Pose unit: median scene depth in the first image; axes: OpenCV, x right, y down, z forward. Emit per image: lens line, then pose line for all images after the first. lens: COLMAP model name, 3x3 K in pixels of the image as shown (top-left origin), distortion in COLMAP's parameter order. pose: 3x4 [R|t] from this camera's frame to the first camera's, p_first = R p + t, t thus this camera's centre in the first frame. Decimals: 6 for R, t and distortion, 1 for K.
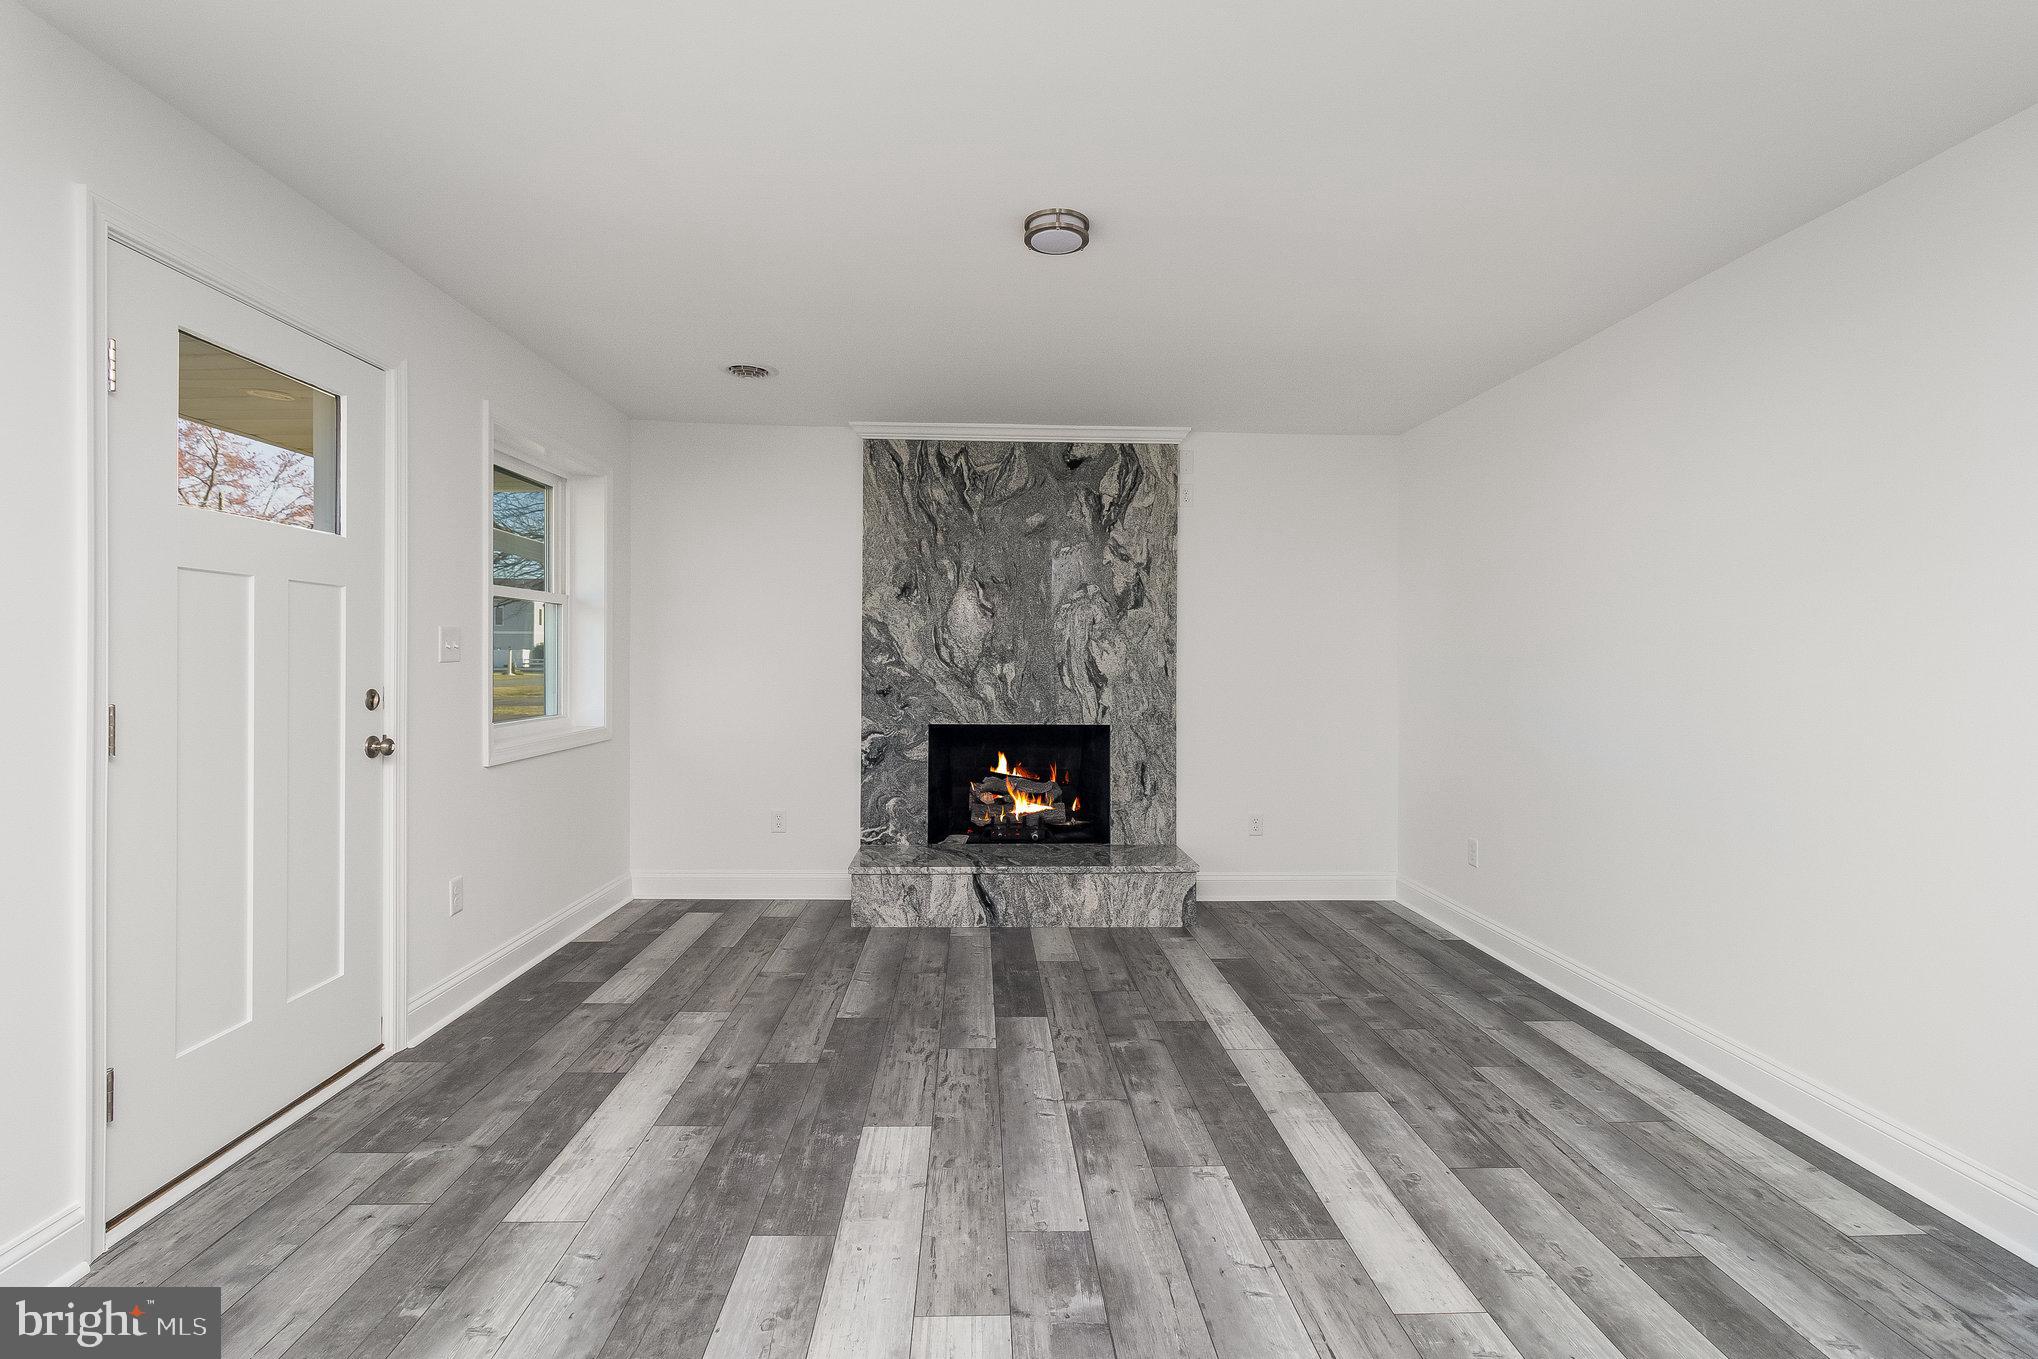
lens RADIAL K [[965.8, 0, 1020.9], [0, 965.8, 668.6], [0, 0, 1]] dist [-0.003177, 0.001531]
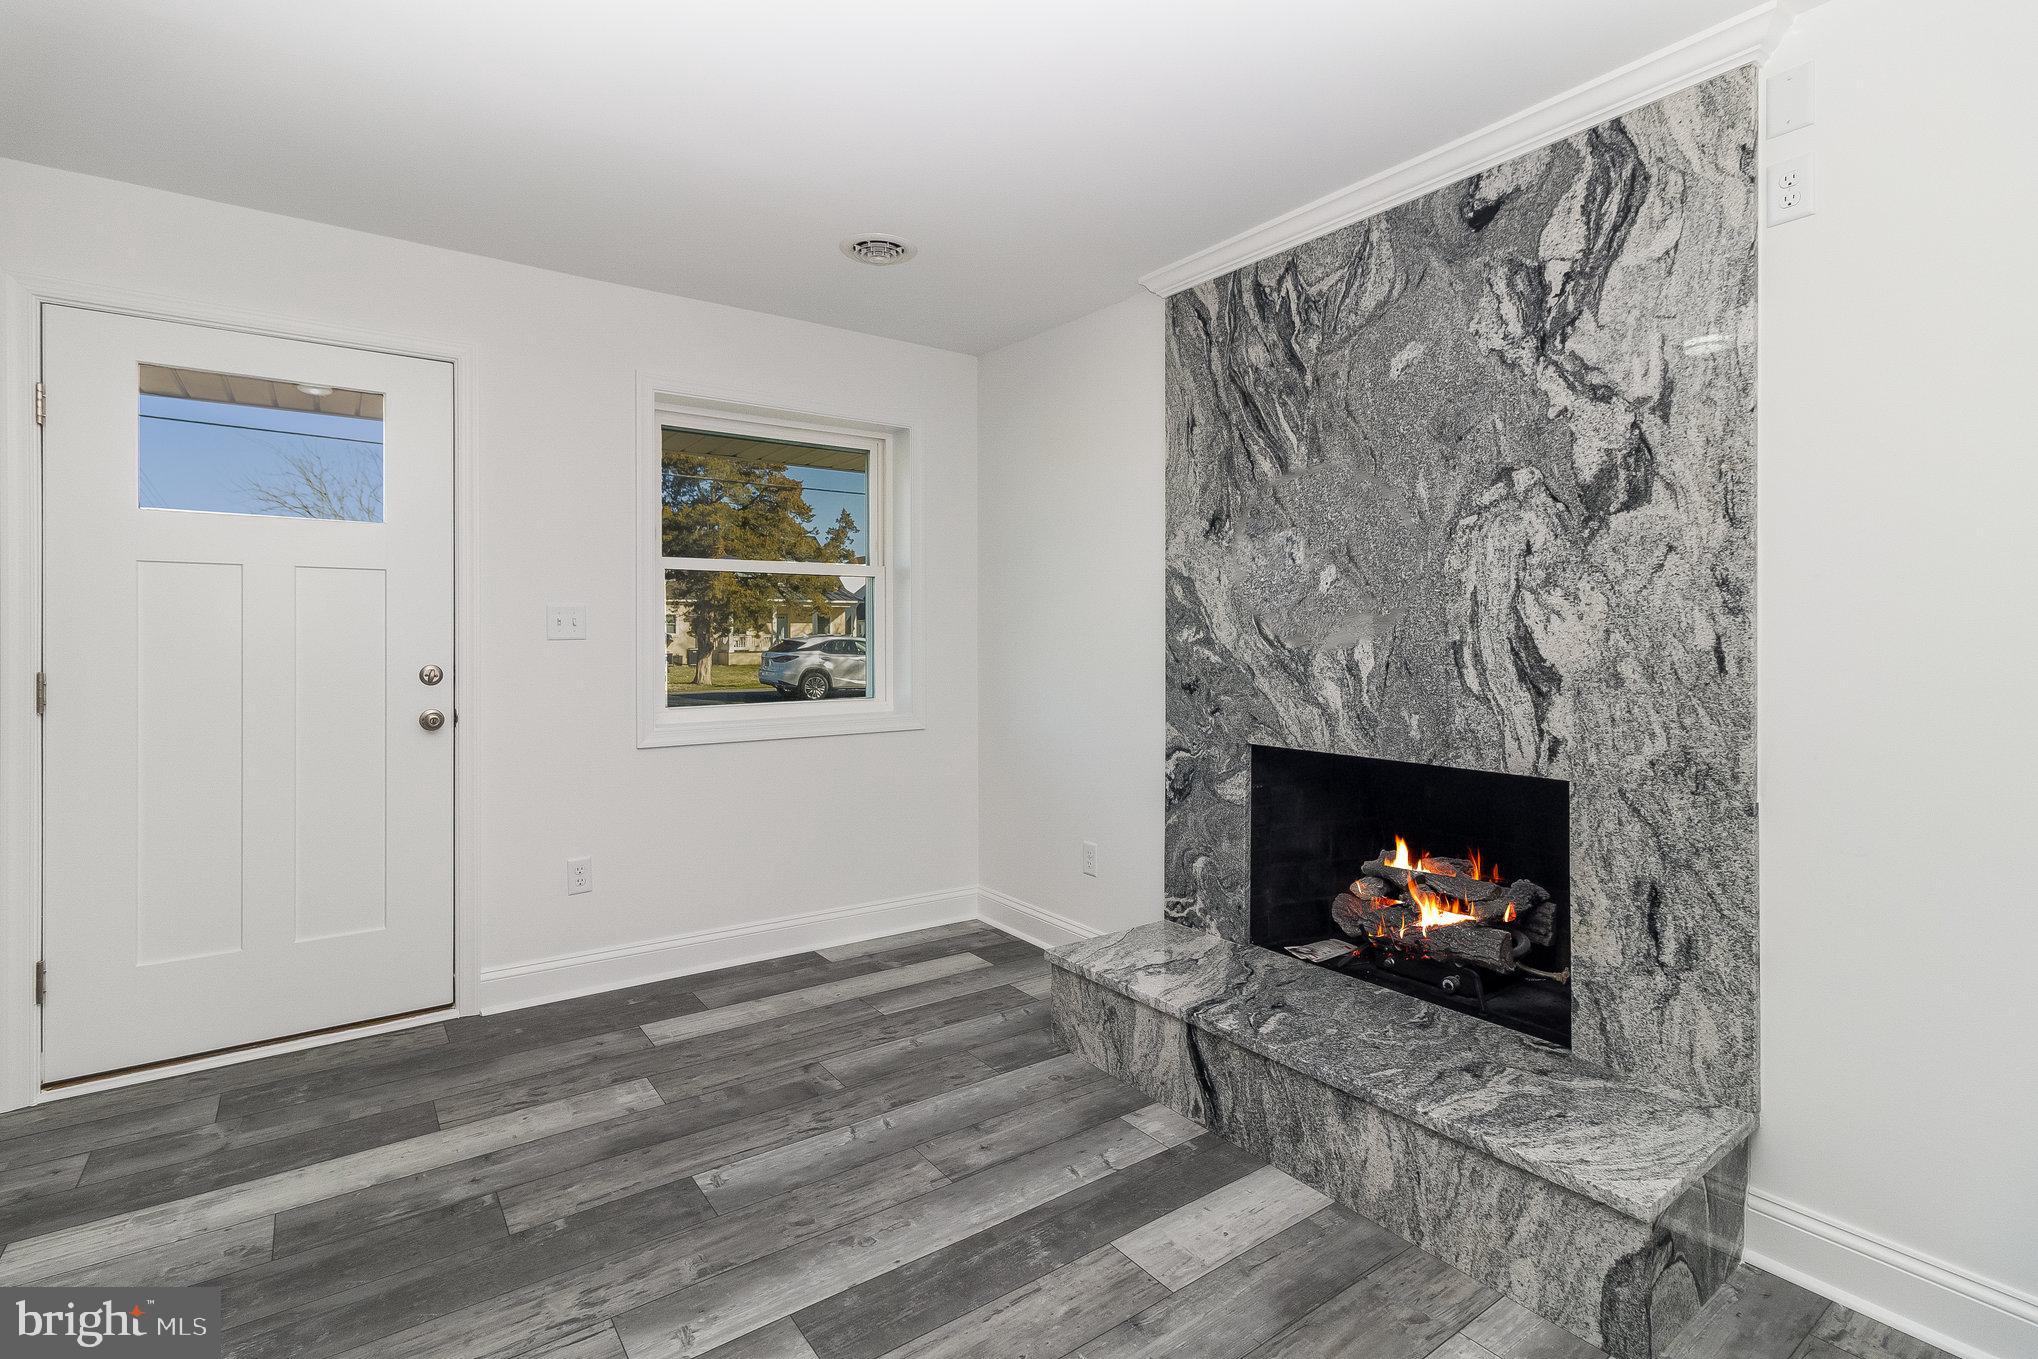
lens RADIAL K [[965.8, 0, 971.4], [0, 965.8, 643.0], [0, 0, 1]] dist [-0.003177, 0.001531]
pose [[0.539898, -0.000179, -0.841731, 0.315793], [-0.001471, 0.999998, -0.001156, -0.003610], [0.841729, 0.001862, 0.539896, 0.536688]]
